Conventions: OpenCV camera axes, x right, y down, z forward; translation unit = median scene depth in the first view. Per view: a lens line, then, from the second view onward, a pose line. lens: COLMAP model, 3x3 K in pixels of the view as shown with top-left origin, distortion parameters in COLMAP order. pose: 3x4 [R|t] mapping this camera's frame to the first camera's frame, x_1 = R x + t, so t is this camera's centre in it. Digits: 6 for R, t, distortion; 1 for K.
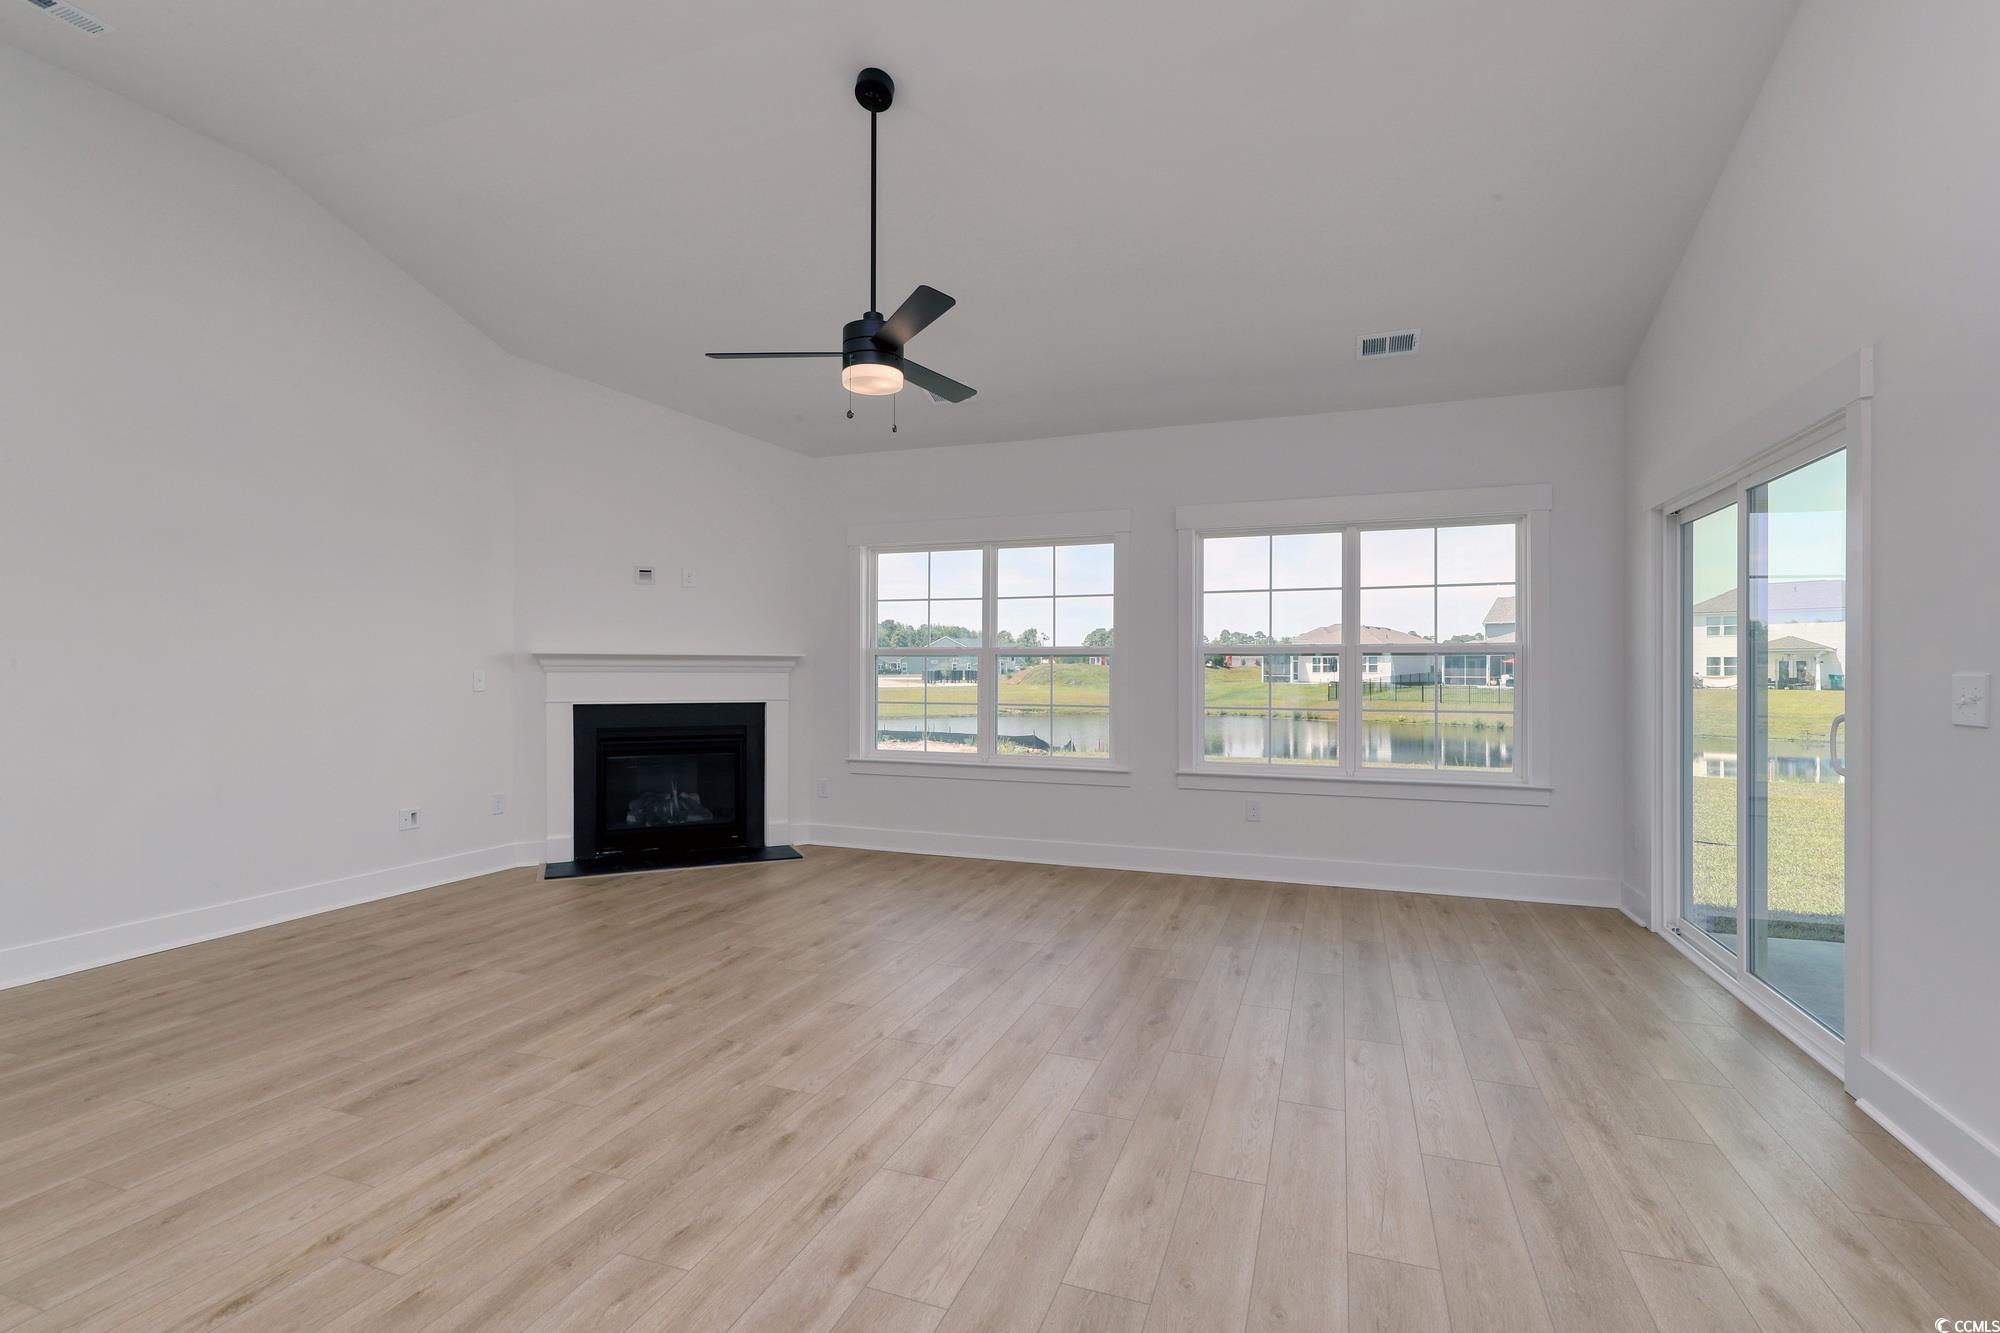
lens RADIAL K [[918.0, 0, 1002.6], [0, 918.0, 673.3], [0, 0, 1]] dist [0.000050, 0.000275]
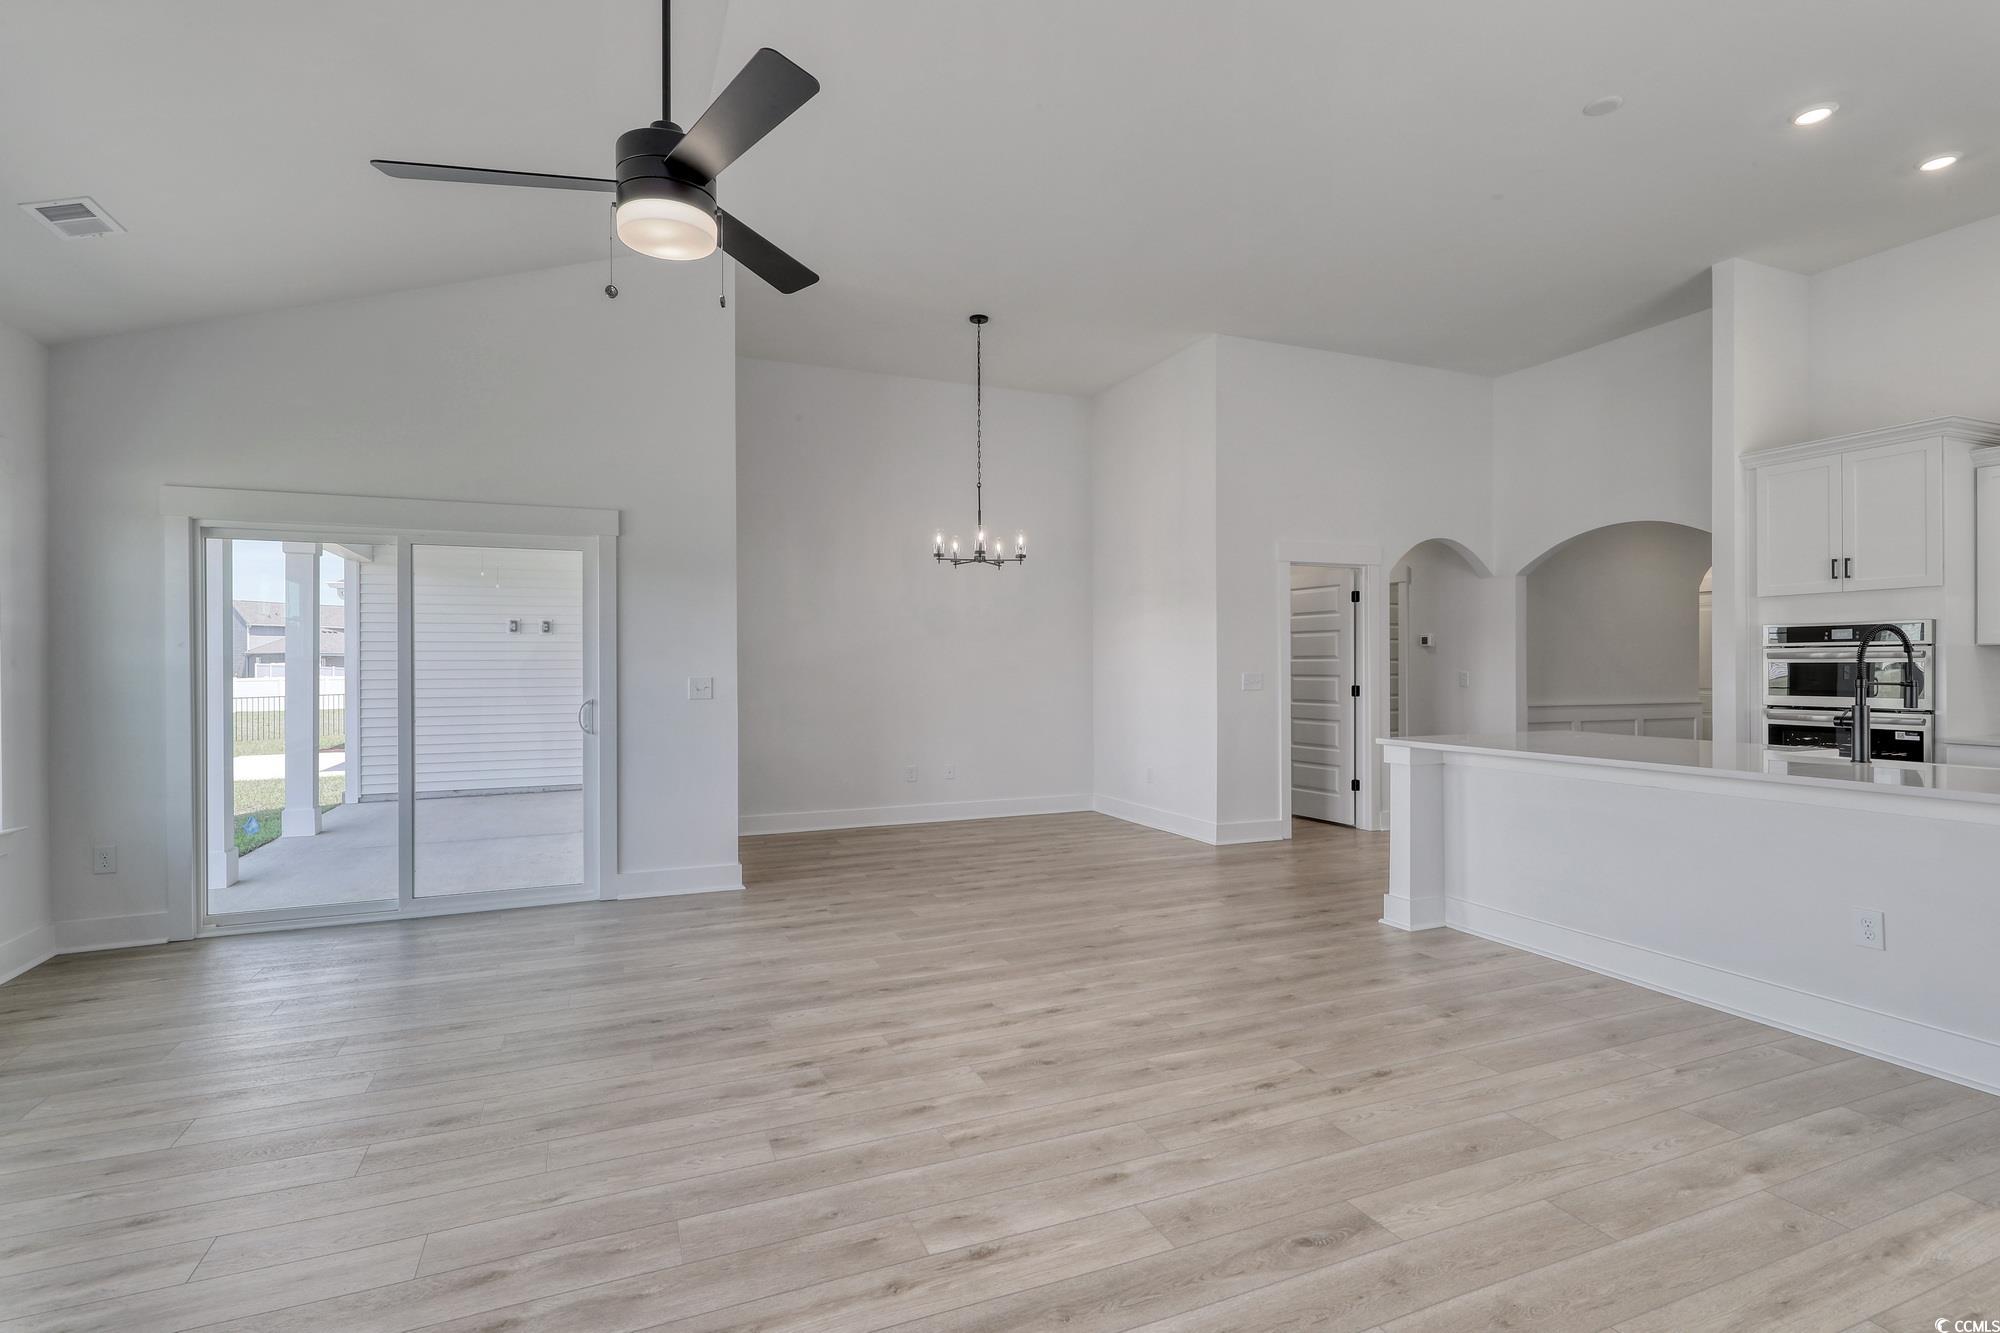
lens RADIAL K [[955.1, 0, 1000.0], [0, 955.1, 666.5], [0, 0, 1]] dist [0.005569, 0.000128]
pose [[-0.681794, 0.000215, 0.731544, -0.623900], [0.002169, 0.999996, 0.001728, -0.013495], [-0.731541, 0.002765, -0.681792, 1.021565]]
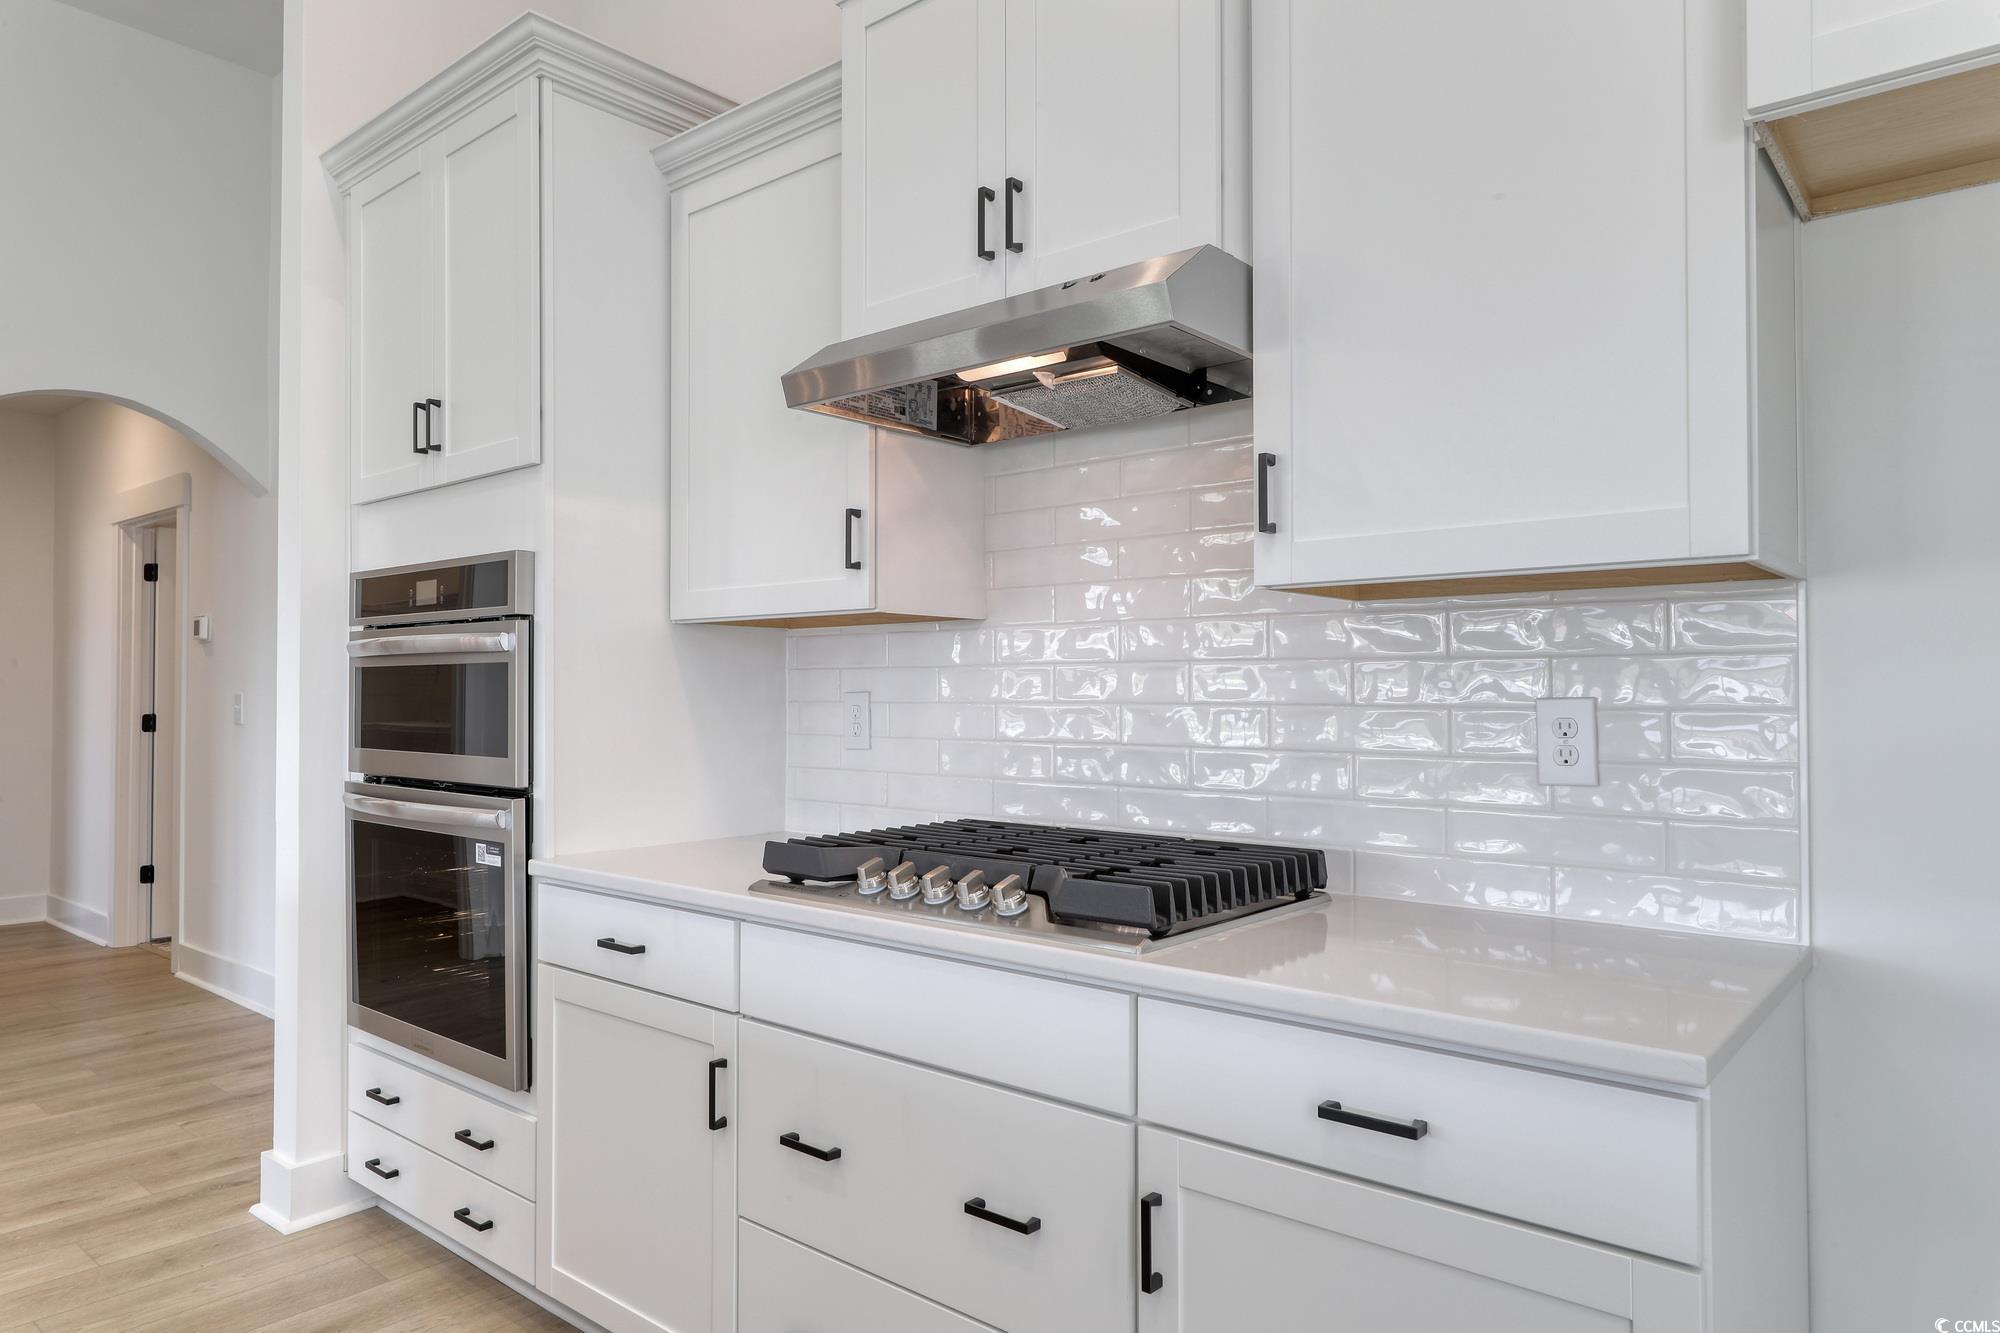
lens RADIAL K [[1241.3, 0, 1000.0], [0, 1241.3, 666.5], [0, 0, 1]] dist [-0.001169, -0.000553]
pose [[-0.939898, 0.006129, 0.341400, -0.920989], [0.001048, 0.999886, -0.015064, -0.004358], [-0.341453, -0.013801, -0.939798, -0.034025]]
